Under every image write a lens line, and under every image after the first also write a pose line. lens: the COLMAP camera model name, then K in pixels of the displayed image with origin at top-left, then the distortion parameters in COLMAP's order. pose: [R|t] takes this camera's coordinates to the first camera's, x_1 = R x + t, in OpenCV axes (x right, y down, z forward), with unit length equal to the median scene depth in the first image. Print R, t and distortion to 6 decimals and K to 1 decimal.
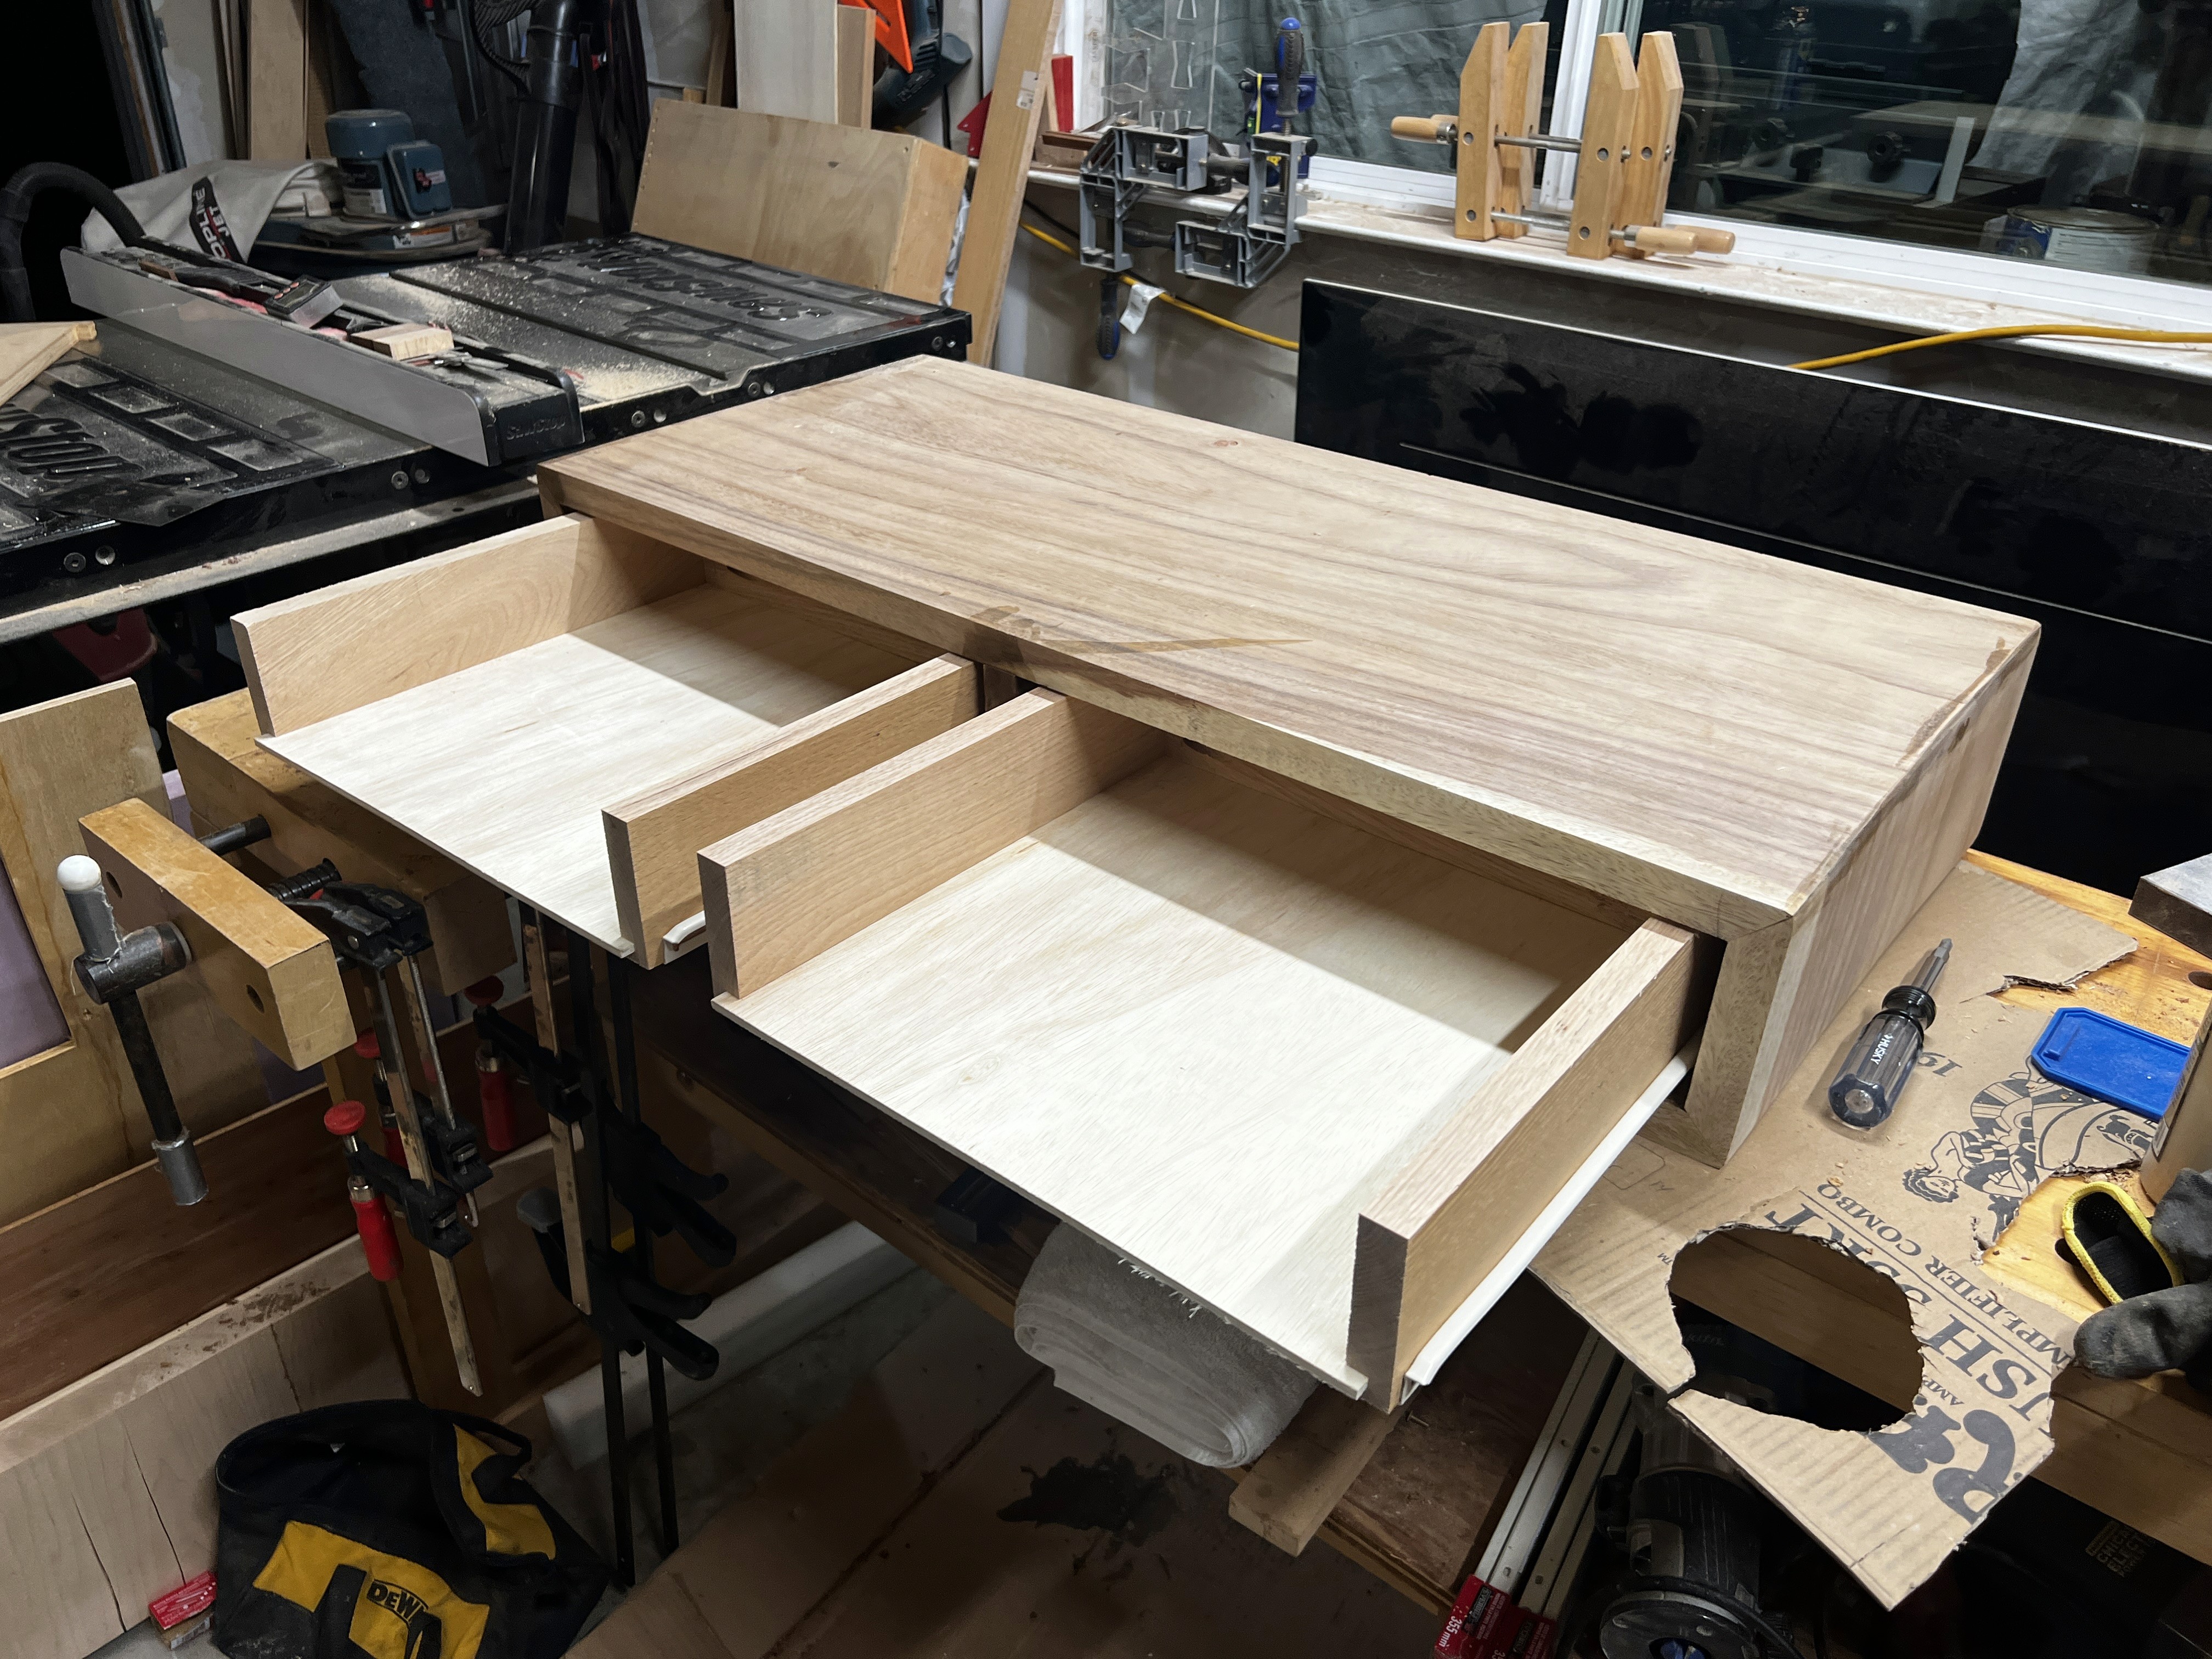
lens RADIAL K [[1689.7, 0, 1095.5], [0, 1689.7, 826.1], [0, 0, 1]] dist [0.033459, -0.044638]
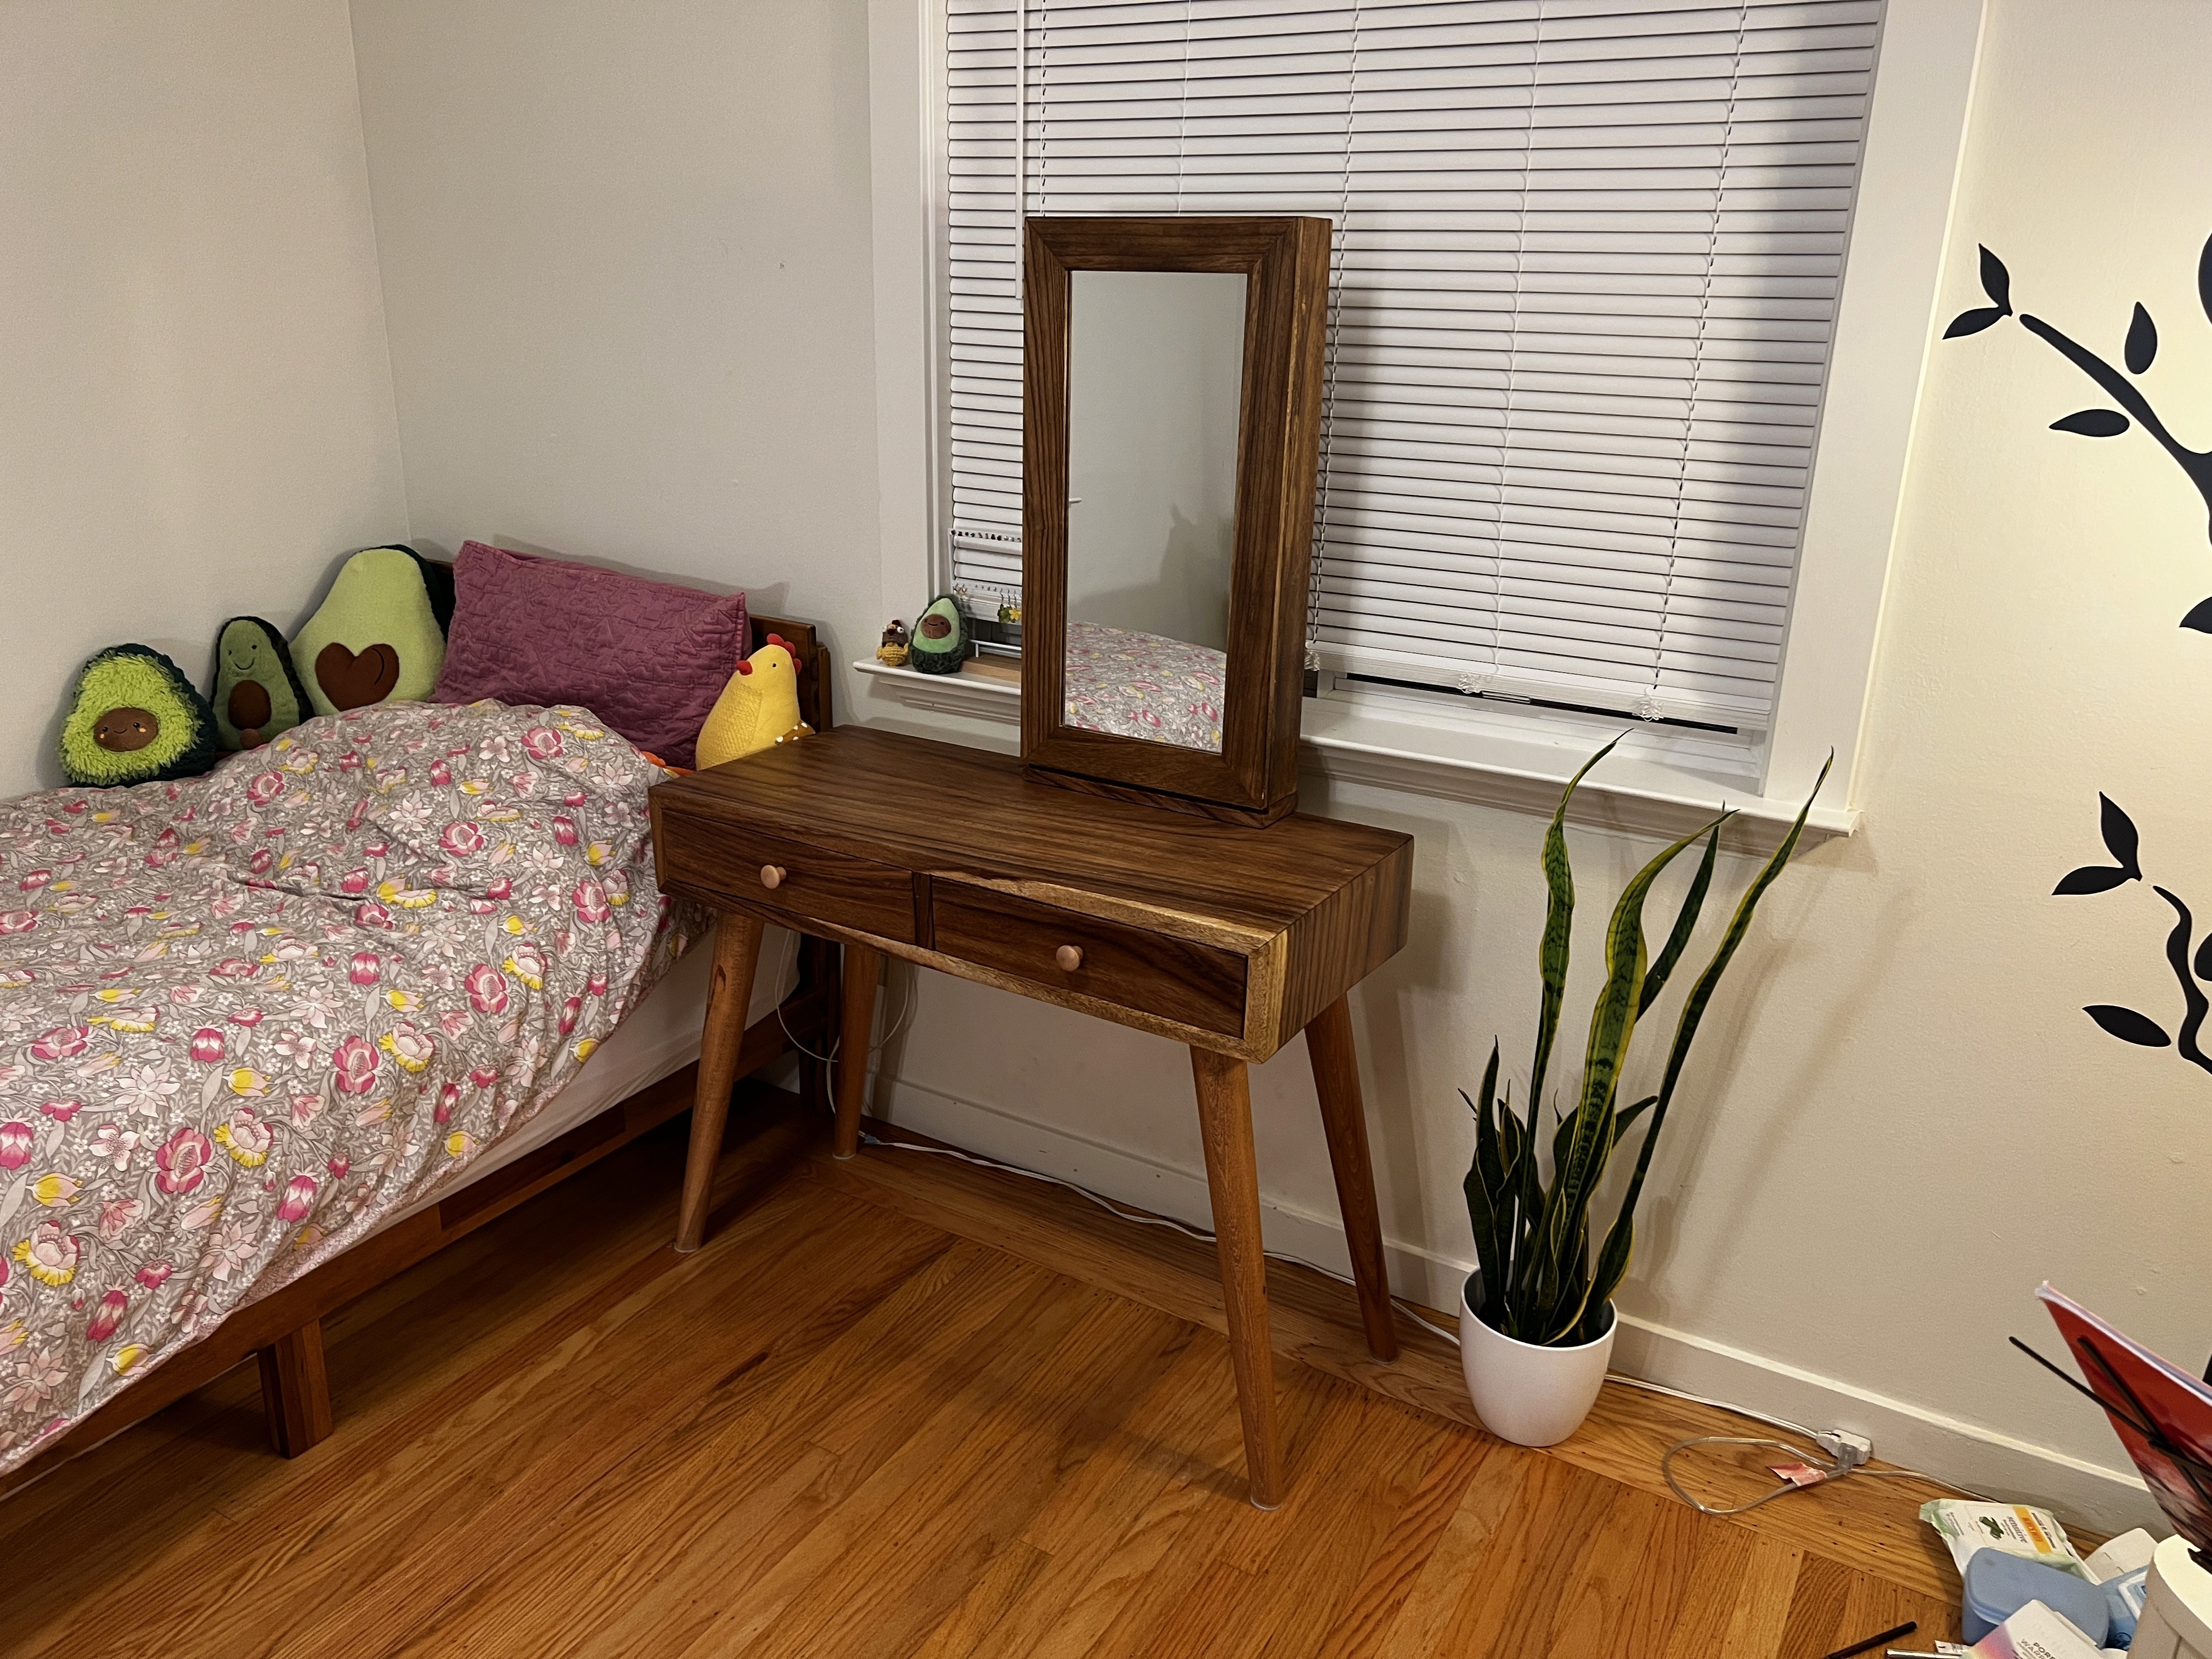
lens RADIAL K [[1689.7, 0, 1108.5], [0, 1689.7, 813.8], [0, 0, 1]] dist [0.033459, -0.044638]
pose [[0.991910, -0.030457, 0.123239, -0.082473], [0.056351, 0.975544, -0.212457, 0.285852], [-0.113754, 0.217682, 0.969368, -1.024739]]
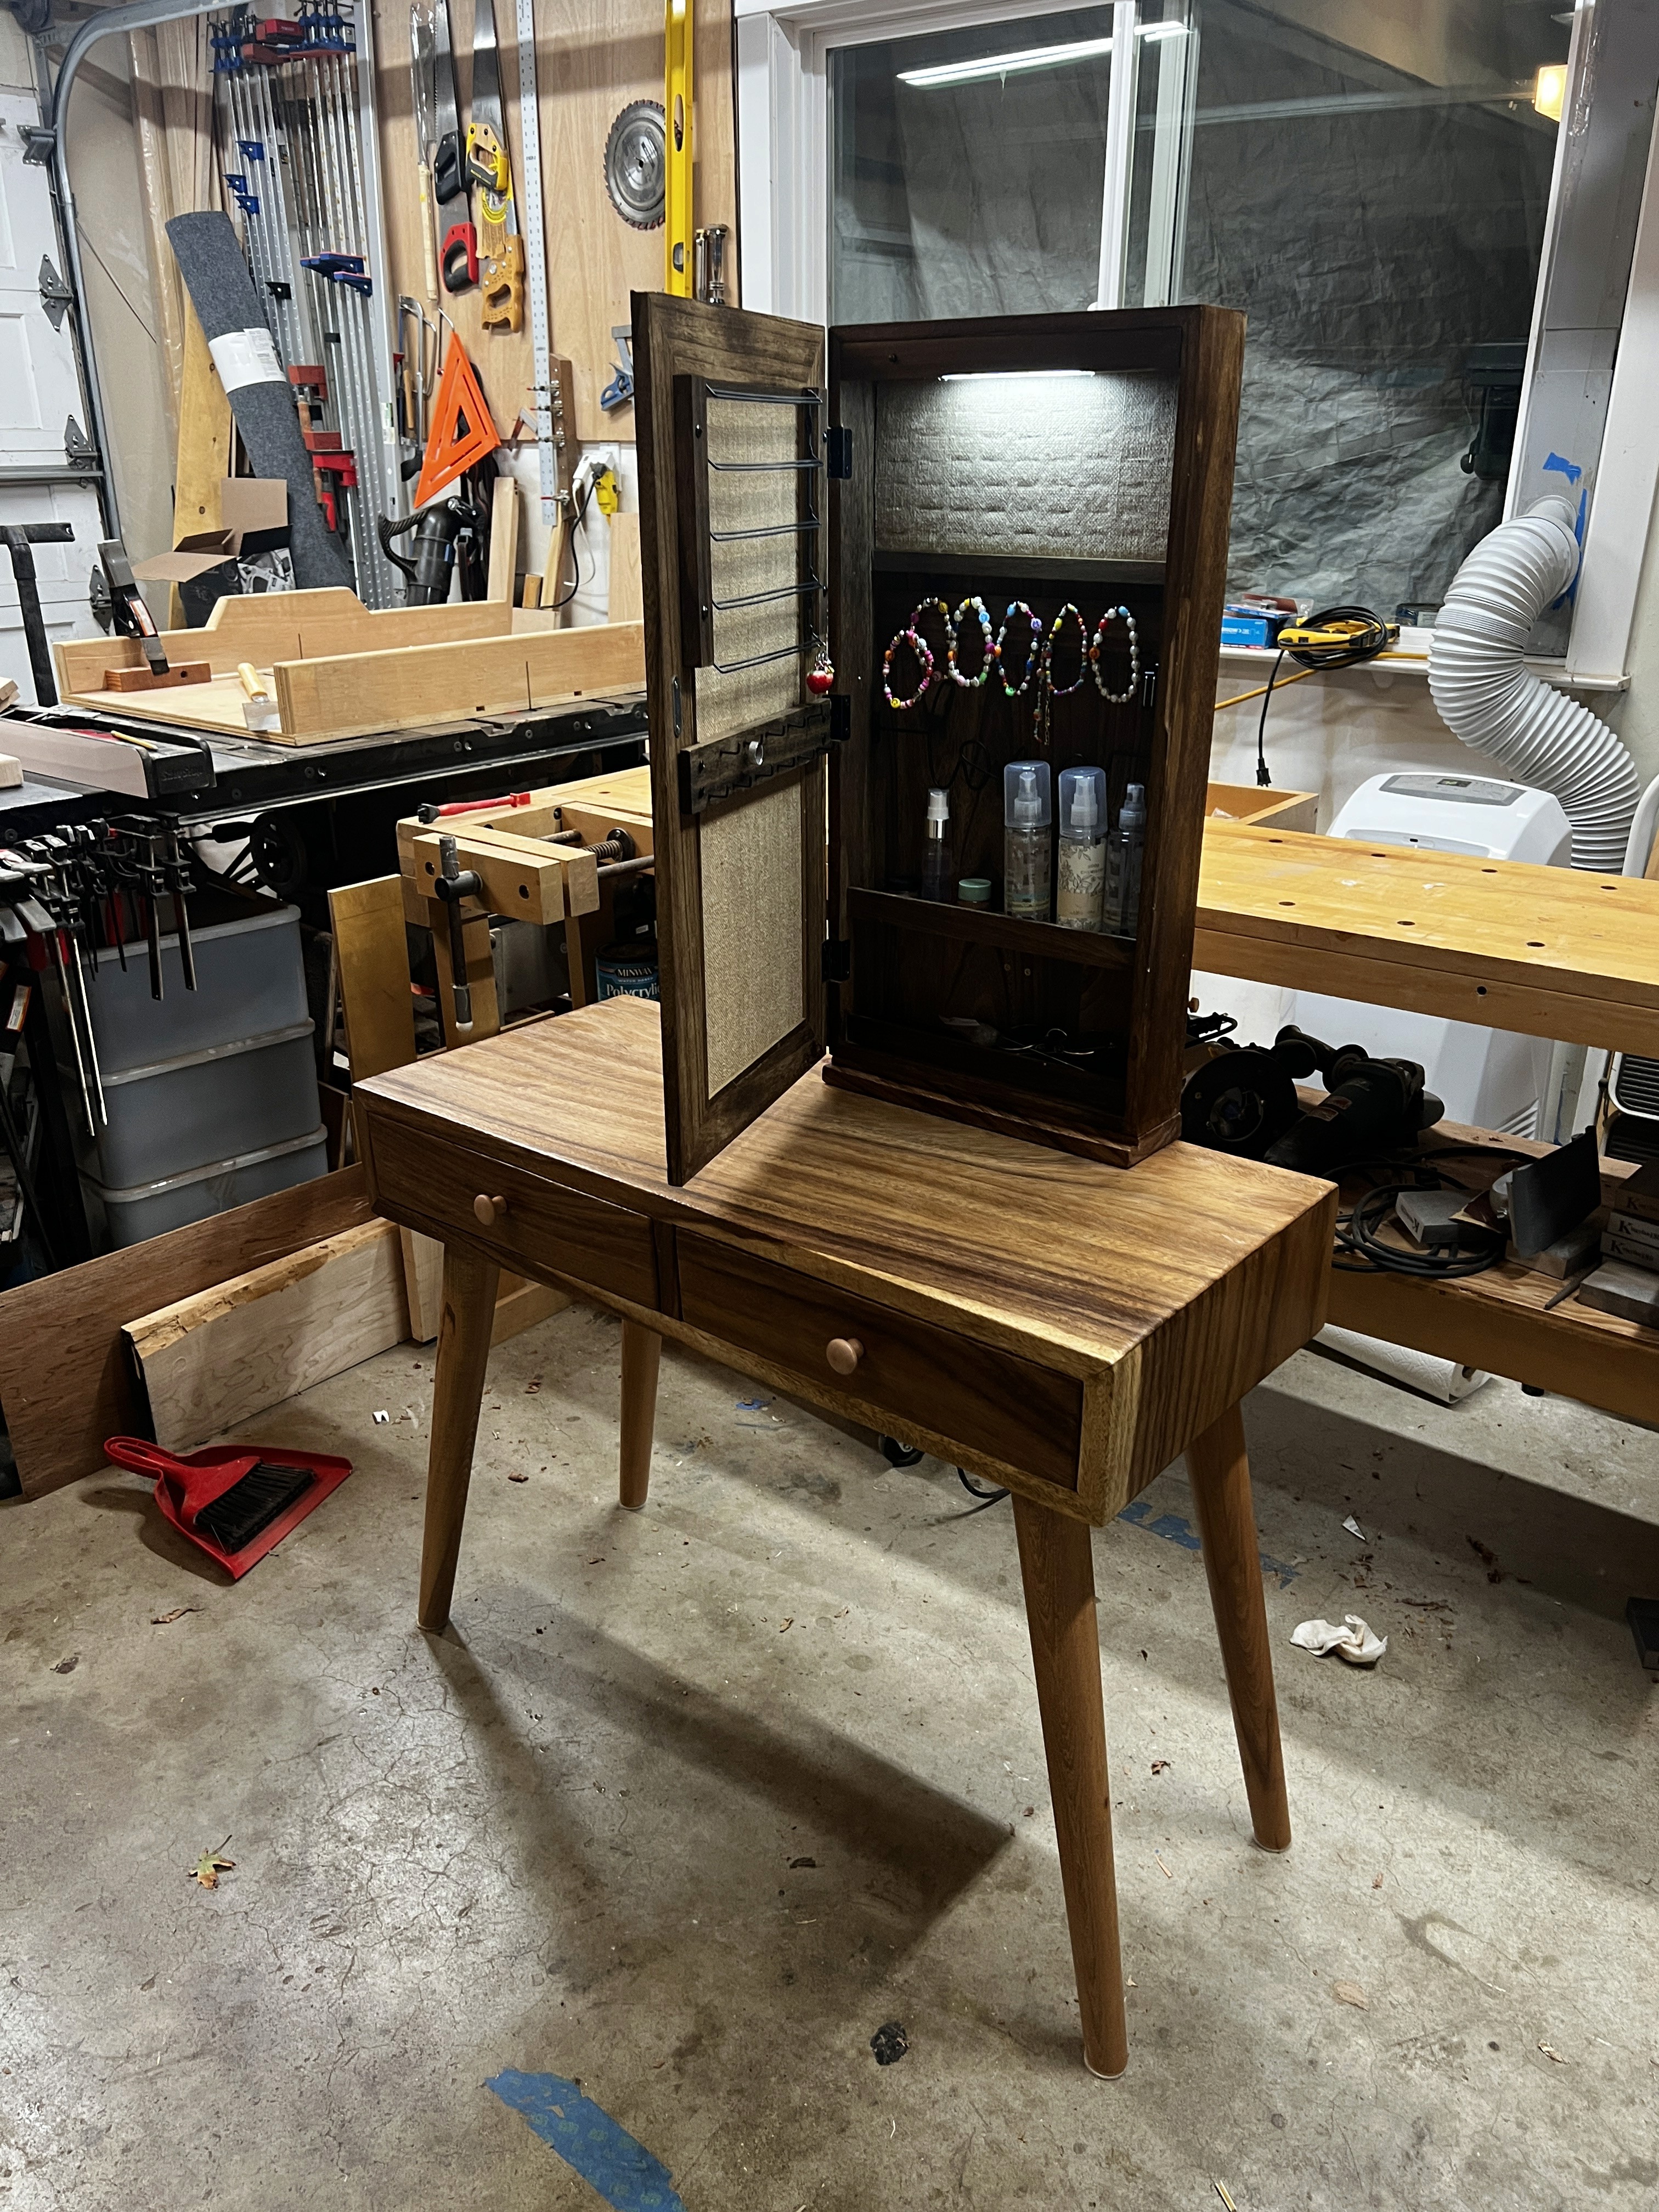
lens RADIAL K [[1689.7, 0, 808.5], [0, 1689.7, 1133.8], [0, 0, 1]] dist [0.033459, -0.044638]
pose [[0.999648, -0.014937, -0.021943, 0.112778], [0.011822, 0.990665, -0.135807, 0.039075], [0.023766, 0.135499, 0.990492, -0.541837]]
